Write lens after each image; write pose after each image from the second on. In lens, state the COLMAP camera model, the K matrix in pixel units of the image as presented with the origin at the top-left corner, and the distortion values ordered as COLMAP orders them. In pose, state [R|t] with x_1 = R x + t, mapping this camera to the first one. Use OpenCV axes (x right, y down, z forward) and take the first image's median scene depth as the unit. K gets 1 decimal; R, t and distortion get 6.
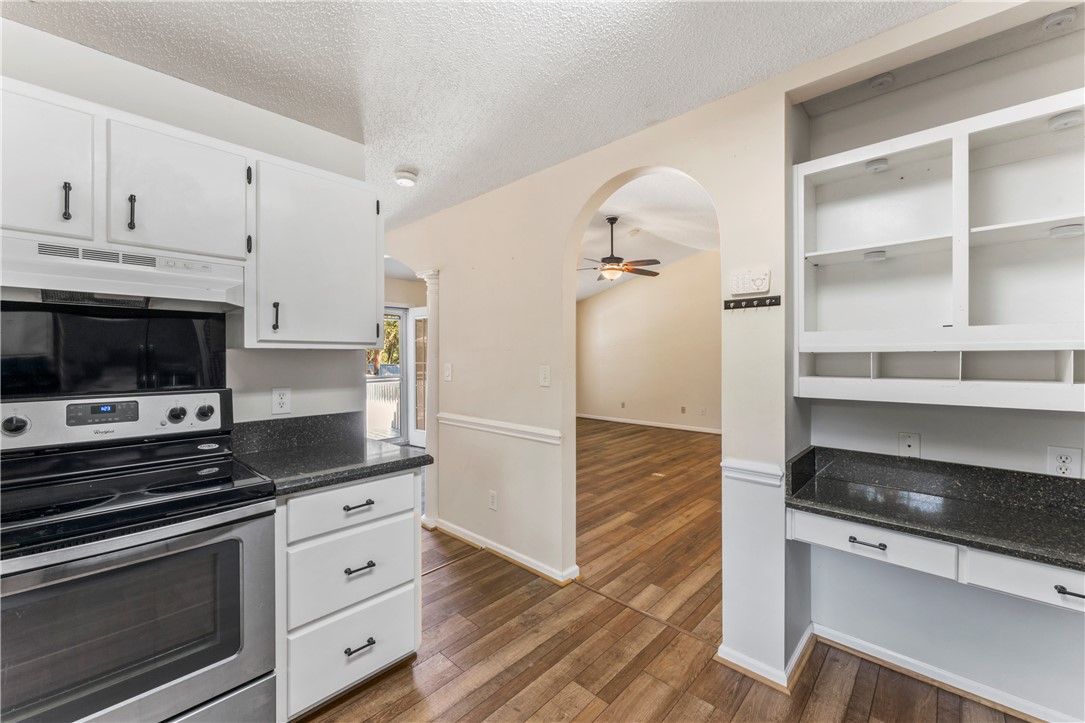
lens RADIAL K [[442.8, 0, 522.3], [0, 442.8, 356.3], [0, 0, 1]] dist [0.001307, -0.000019]
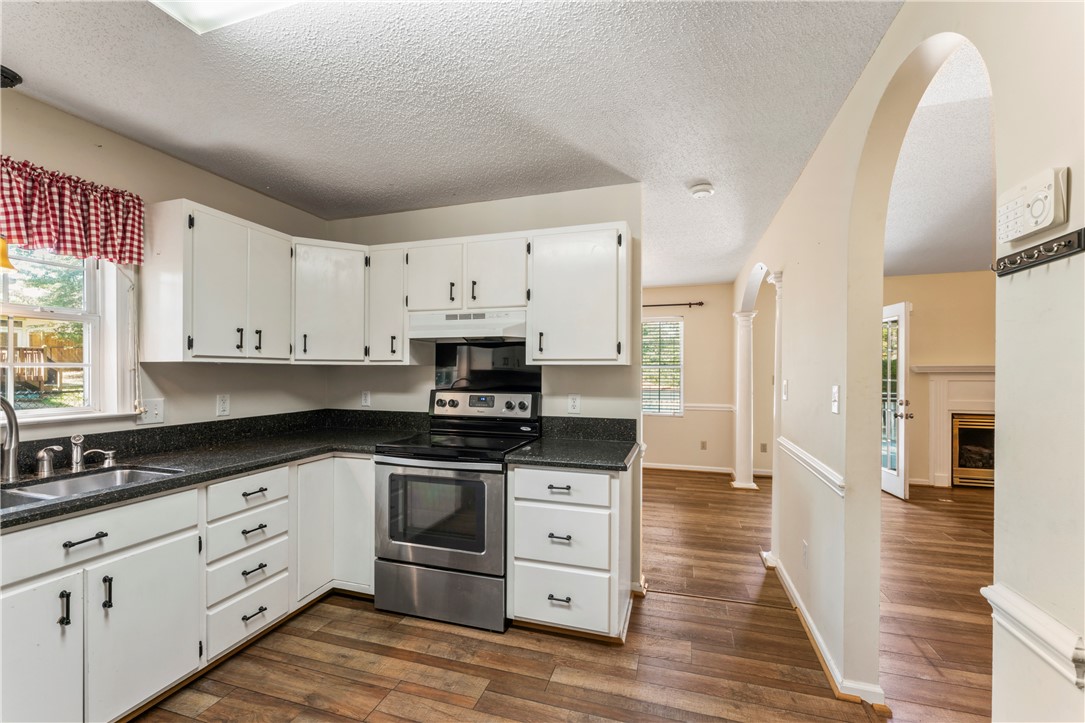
lens RADIAL K [[442.8, 0, 536.4], [0, 442.8, 371.3], [0, 0, 1]] dist [0.001307, -0.000019]
pose [[0.443343, 0.005314, -0.896336, 0.712363], [-0.004149, 0.999984, 0.003877, -0.002737], [0.896342, 0.002000, 0.443358, 0.358308]]
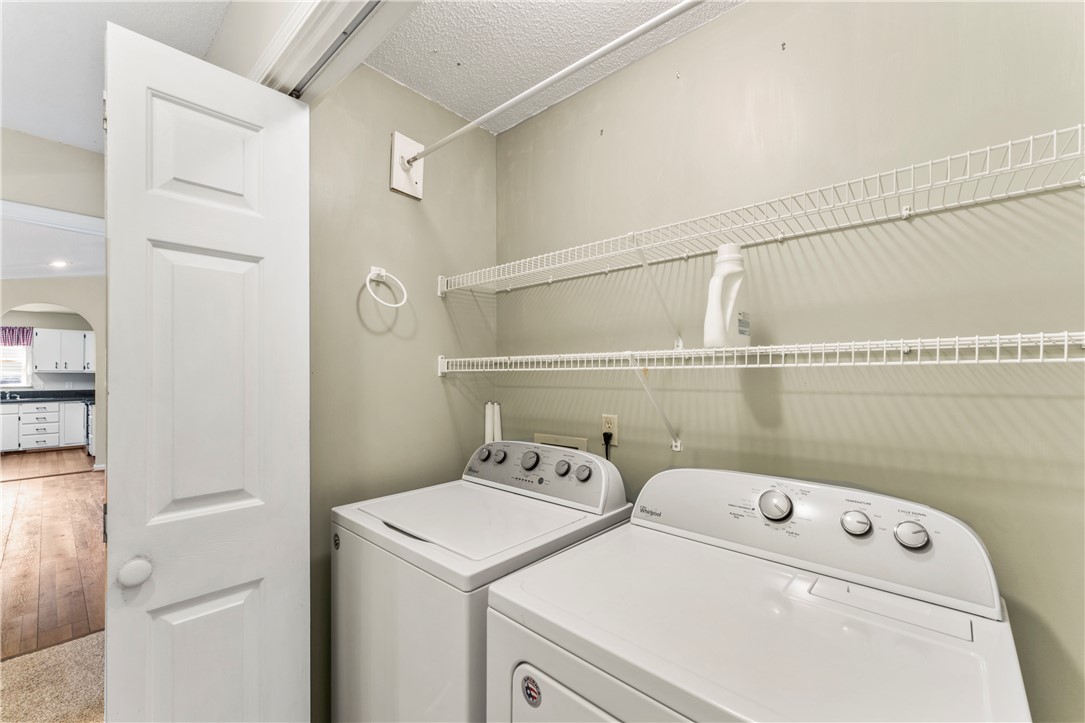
lens RADIAL K [[442.8, 0, 539.6], [0, 442.8, 368.3], [0, 0, 1]] dist [0.001307, -0.000019]
pose [[0.049970, -0.001461, -0.998750, 3.705896], [-0.002841, 0.999995, -0.001605, -0.064393], [0.998747, 0.002918, 0.049966, 4.601116]]
